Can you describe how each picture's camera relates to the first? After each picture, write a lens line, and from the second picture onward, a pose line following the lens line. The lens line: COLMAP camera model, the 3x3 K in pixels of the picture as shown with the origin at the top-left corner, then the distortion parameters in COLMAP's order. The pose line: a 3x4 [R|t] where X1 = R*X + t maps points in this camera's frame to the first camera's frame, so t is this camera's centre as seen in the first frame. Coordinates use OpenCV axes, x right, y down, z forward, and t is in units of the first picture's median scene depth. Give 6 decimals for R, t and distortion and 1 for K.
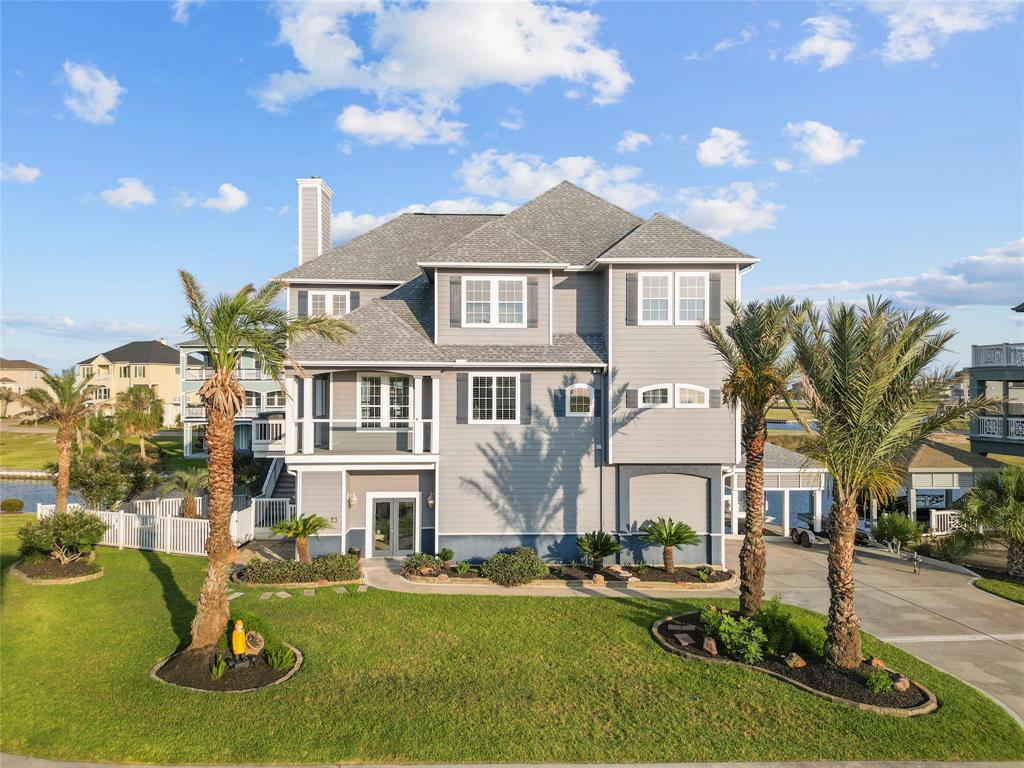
lens RADIAL K [[735.4, 0, 510.7], [0, 735.4, 381.1], [0, 0, 1]] dist [0.029129, -0.020799]
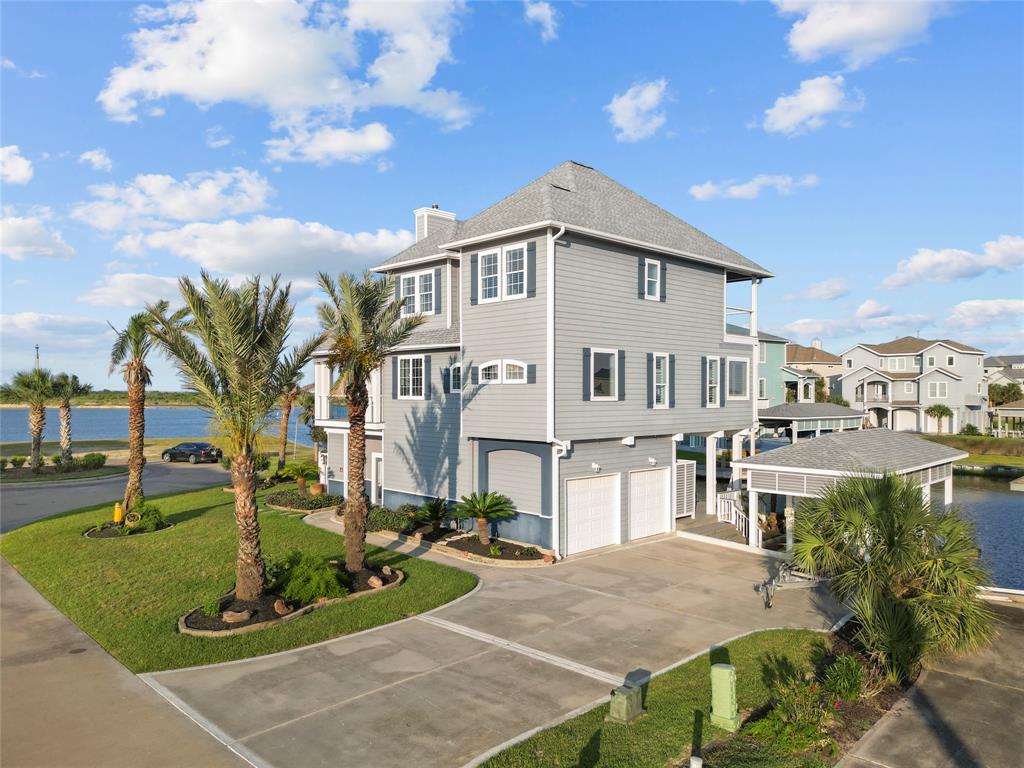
lens RADIAL K [[735.4, 0, 560.7], [0, 735.4, 409.6], [0, 0, 1]] dist [0.029129, -0.020799]
pose [[0.687352, 0.017115, -0.726123, 1.001127], [-0.008188, 0.999841, 0.015816, 0.054797], [0.726278, -0.004925, 0.687383, 0.374939]]
